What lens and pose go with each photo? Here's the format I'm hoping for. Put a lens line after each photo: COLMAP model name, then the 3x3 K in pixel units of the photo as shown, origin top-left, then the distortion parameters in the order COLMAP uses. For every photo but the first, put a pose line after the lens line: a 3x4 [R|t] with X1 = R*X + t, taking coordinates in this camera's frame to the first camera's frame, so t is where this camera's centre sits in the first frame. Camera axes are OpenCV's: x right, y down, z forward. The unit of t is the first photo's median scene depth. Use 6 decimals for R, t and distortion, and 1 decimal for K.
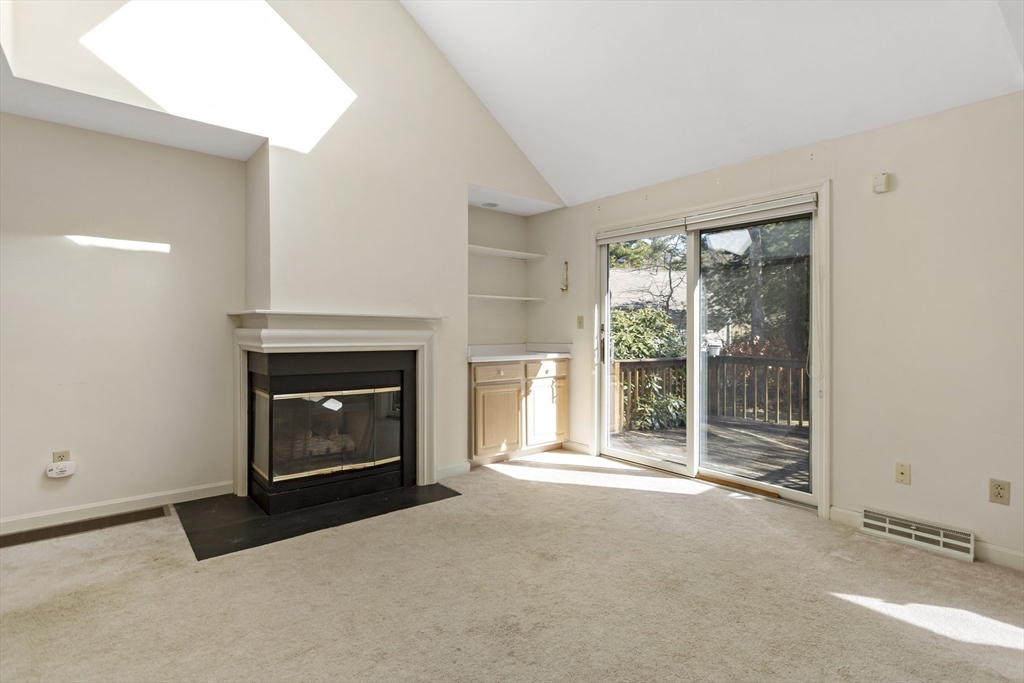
lens RADIAL K [[494.6, 0, 511.4], [0, 494.6, 325.8], [0, 0, 1]] dist [-0.001108, -0.000389]
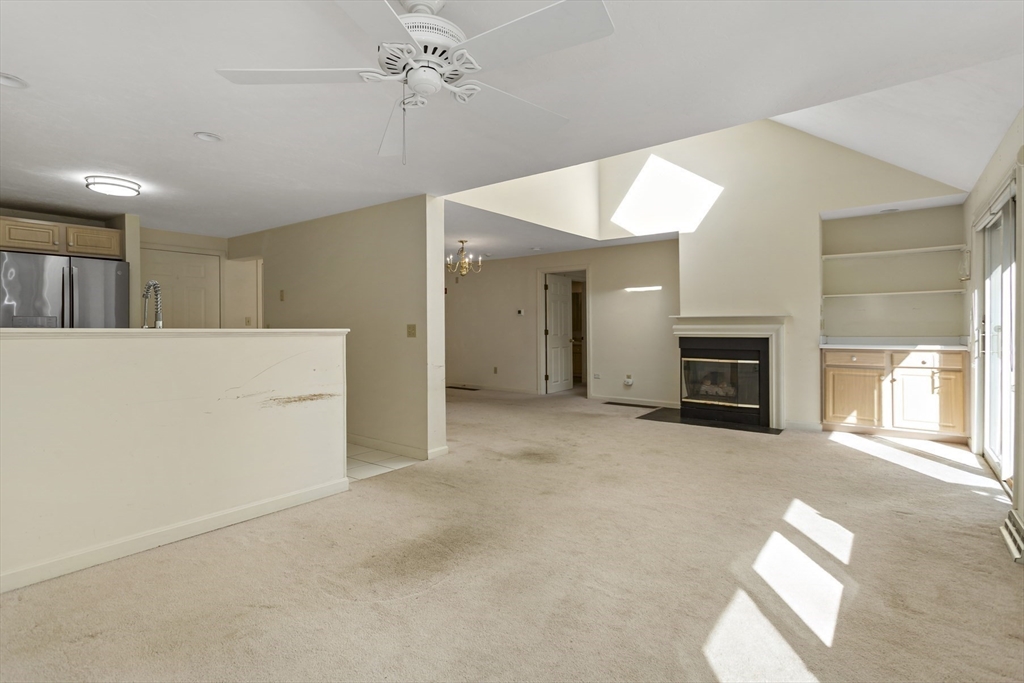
lens RADIAL K [[494.6, 0, 511.4], [0, 494.6, 325.8], [0, 0, 1]] dist [-0.001108, -0.000389]
pose [[0.212319, -0.009139, -0.977158, 1.022283], [0.018137, 0.999821, -0.005410, 0.006289], [0.977032, -0.016574, 0.212447, -0.079384]]
